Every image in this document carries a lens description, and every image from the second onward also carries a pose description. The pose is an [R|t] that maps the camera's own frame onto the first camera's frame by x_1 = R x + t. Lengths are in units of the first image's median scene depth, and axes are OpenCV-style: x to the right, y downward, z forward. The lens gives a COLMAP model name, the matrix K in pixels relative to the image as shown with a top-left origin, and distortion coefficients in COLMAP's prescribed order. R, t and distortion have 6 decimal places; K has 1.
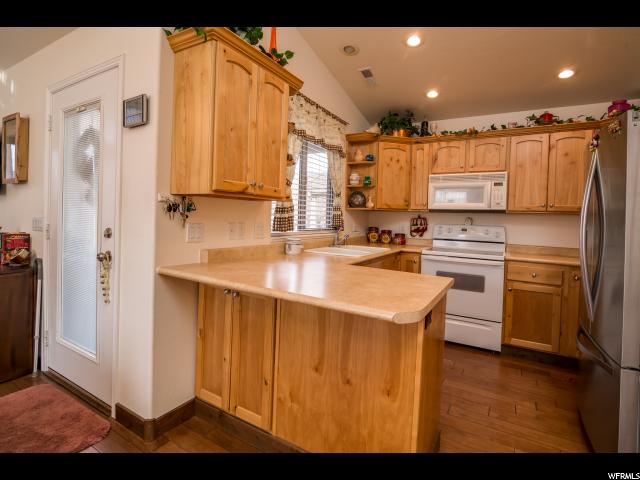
lens RADIAL K [[324.2, 0, 310.1], [0, 324.2, 221.9], [0, 0, 1]] dist [-0.006365, -0.000060]
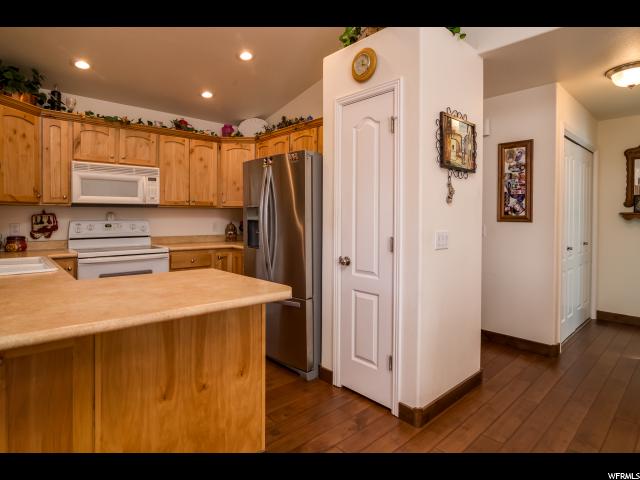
lens RADIAL K [[363.2, 0, 317.1], [0, 363.2, 221.6], [0, 0, 1]] dist [-0.003710, -0.003363]
pose [[0.293215, -0.046986, 0.954891, -0.436804], [0.023940, 0.998839, 0.041797, -0.021151], [-0.955747, 0.010605, 0.293999, 0.192202]]
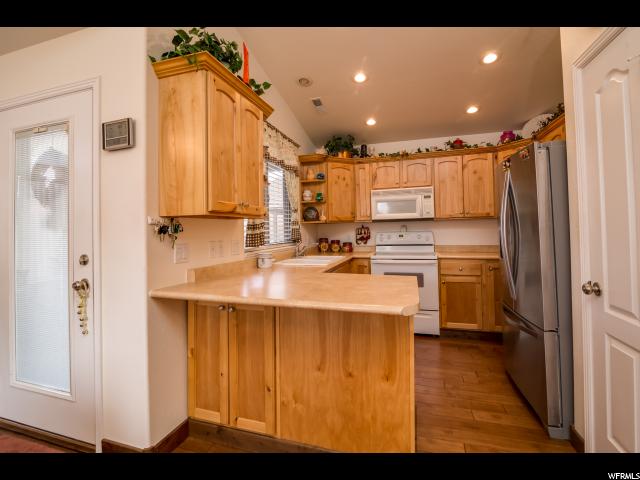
lens RADIAL K [[304.4, 0, 310.3], [0, 304.4, 224.5], [0, 0, 1]] dist [-0.006890, -0.000912]
pose [[0.973400, -0.048020, 0.224024, -0.127199], [0.055665, 0.998059, -0.027933, -0.005748], [-0.222247, 0.039661, 0.974183, -0.015889]]
